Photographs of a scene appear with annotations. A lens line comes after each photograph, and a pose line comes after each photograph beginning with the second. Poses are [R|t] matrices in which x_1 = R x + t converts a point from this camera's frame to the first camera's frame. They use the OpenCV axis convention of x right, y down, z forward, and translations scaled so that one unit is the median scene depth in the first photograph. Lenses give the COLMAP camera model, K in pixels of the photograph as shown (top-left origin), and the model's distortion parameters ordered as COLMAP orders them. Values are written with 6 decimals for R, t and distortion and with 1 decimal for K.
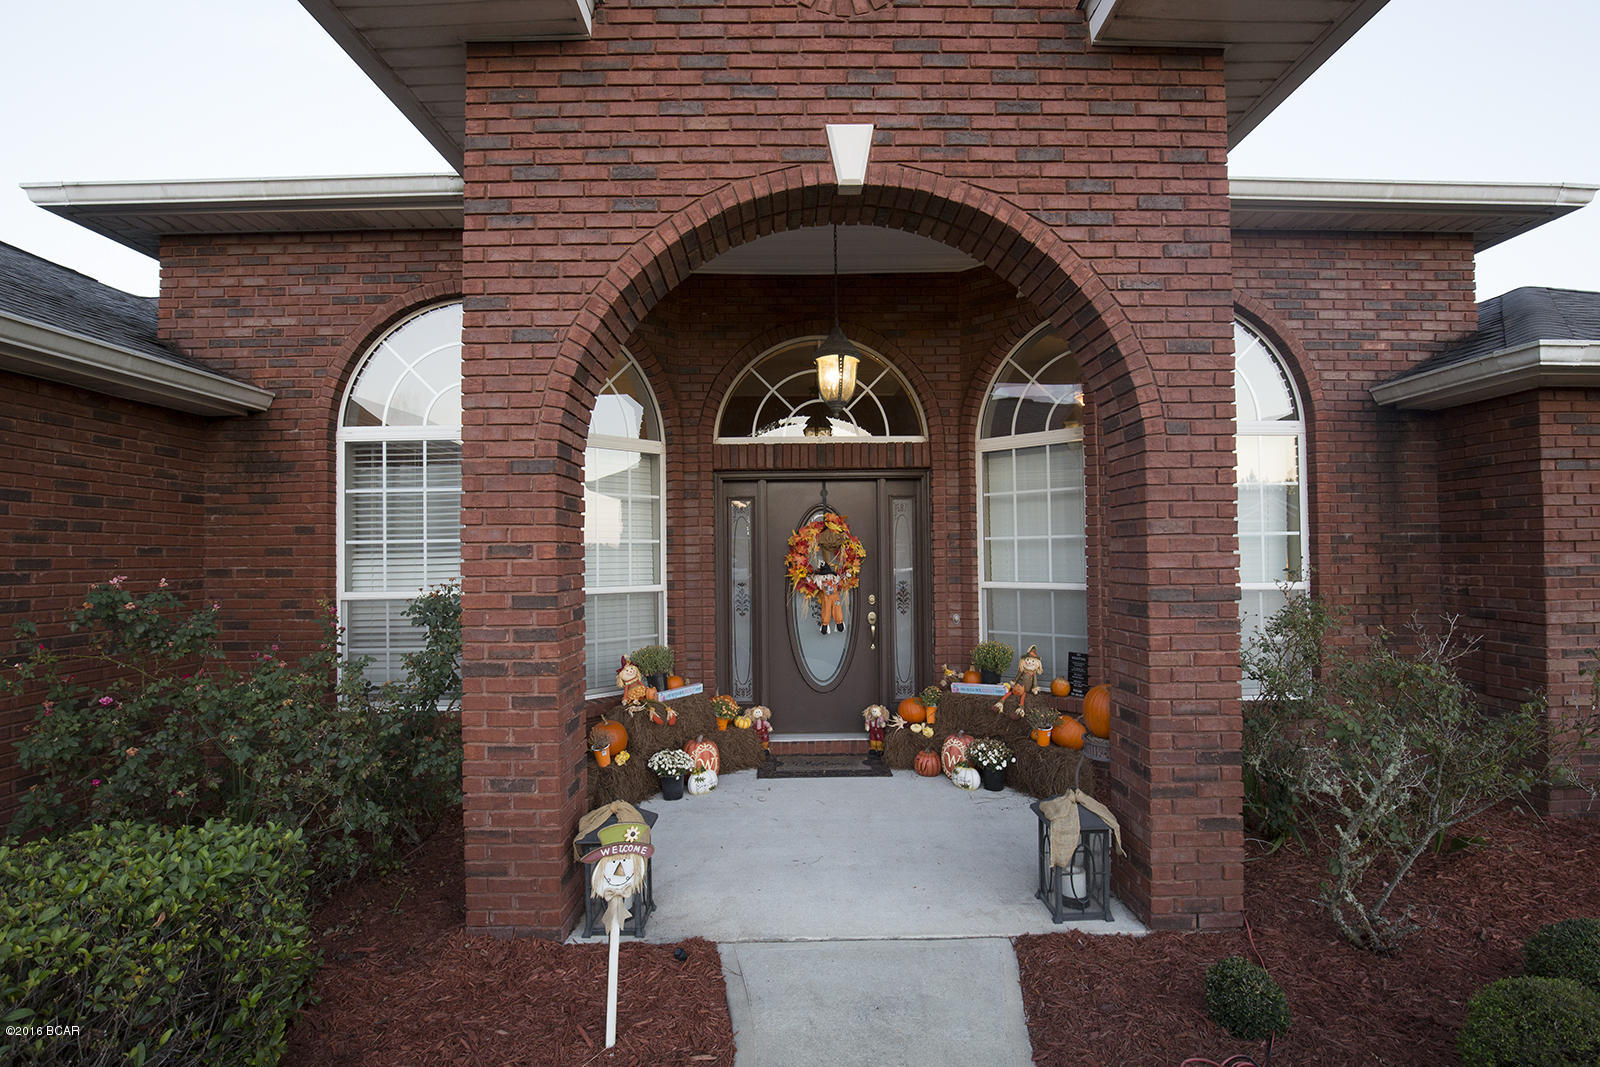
lens RADIAL K [[733.3, 0, 805.1], [0, 733.3, 537.2], [0, 0, 1]] dist [-0.036306, 0.004131]
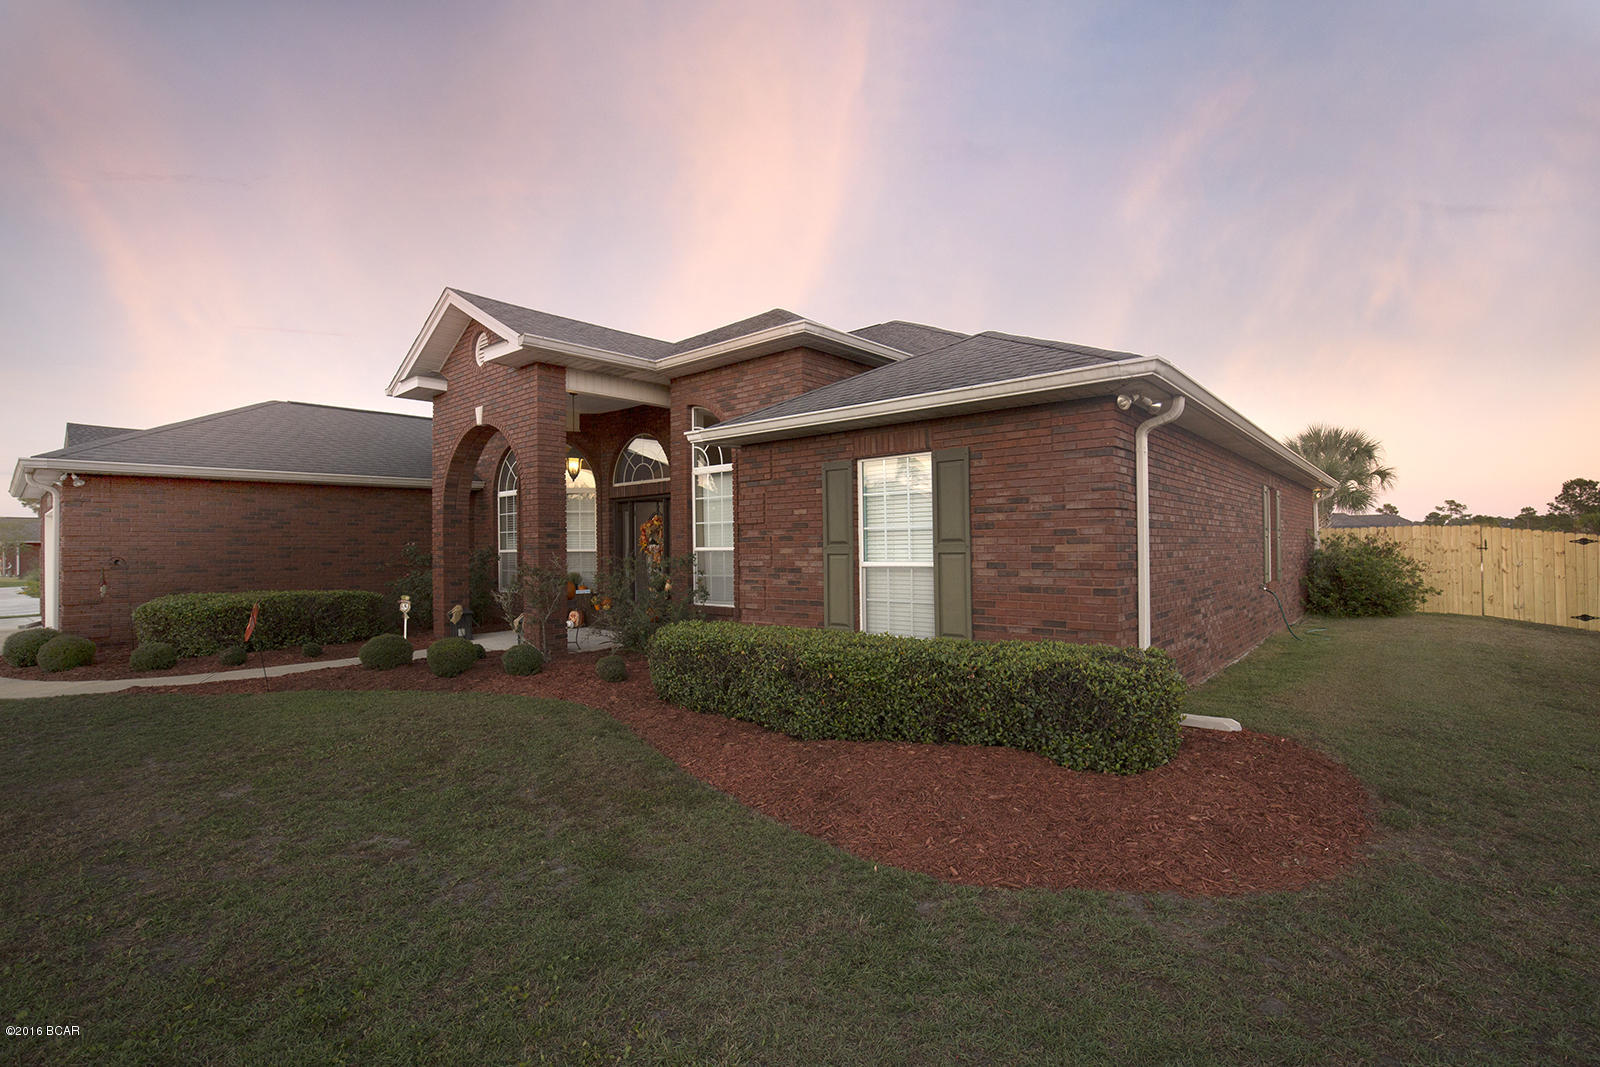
lens RADIAL K [[733.3, 0, 798.8], [0, 733.3, 537.9], [0, 0, 1]] dist [-0.036306, 0.004131]
pose [[0.731000, -0.000855, -0.682377, 1.865614], [-0.000770, 0.999998, -0.002077, 0.036558], [0.682377, 0.002043, 0.730998, -0.266830]]
